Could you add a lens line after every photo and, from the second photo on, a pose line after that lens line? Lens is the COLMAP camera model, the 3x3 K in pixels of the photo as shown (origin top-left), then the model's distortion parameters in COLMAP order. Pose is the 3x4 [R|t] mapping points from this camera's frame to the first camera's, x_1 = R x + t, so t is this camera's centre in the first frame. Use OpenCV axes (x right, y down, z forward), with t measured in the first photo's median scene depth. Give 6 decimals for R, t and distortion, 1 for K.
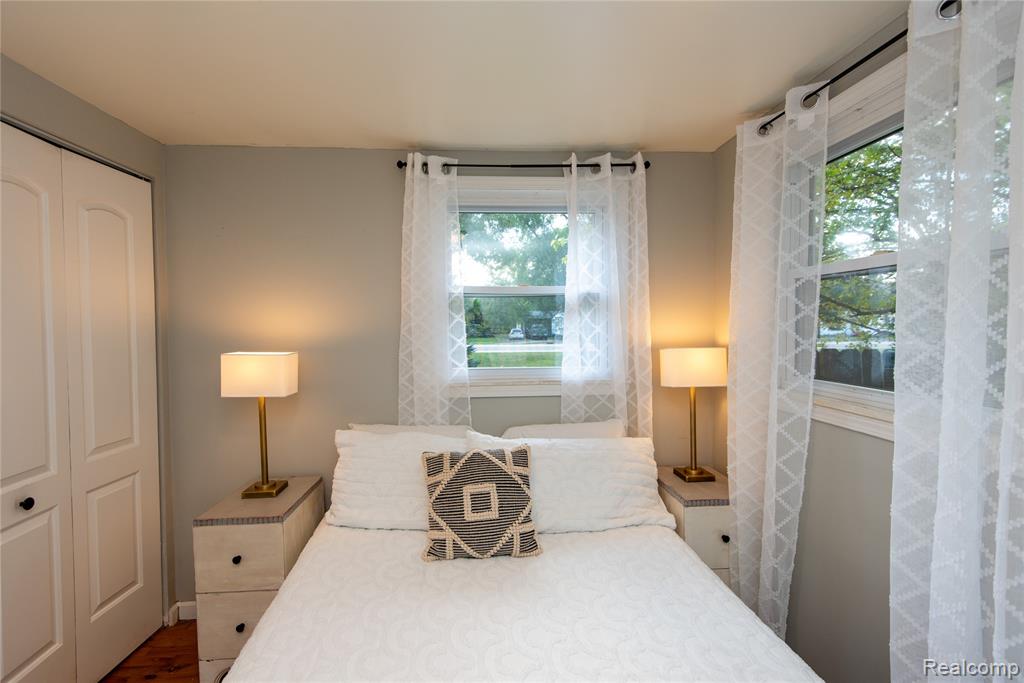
lens RADIAL K [[486.1, 0, 511.9], [0, 486.1, 337.2], [0, 0, 1]] dist [0.021357, -0.000622]
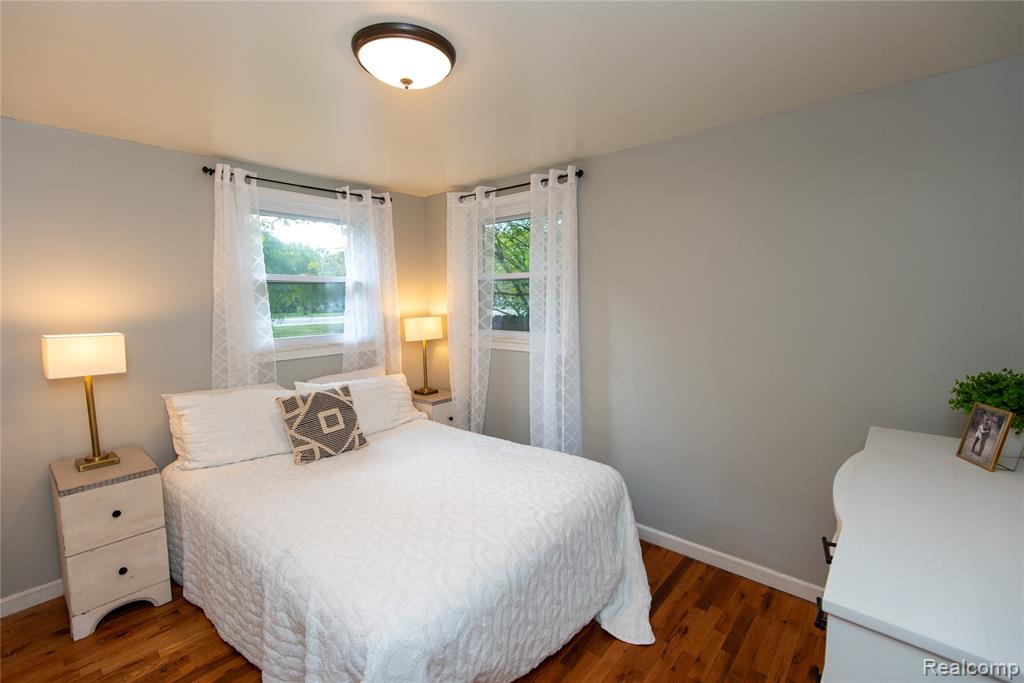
lens RADIAL K [[462.4, 0, 512.0], [0, 462.4, 341.5], [0, 0, 1]] dist [0.045502, 0.000127]
pose [[0.708112, -0.069875, 0.702635, -0.581907], [0.023249, 0.996859, 0.075703, -0.009305], [-0.705717, -0.037271, 0.707512, -0.376275]]
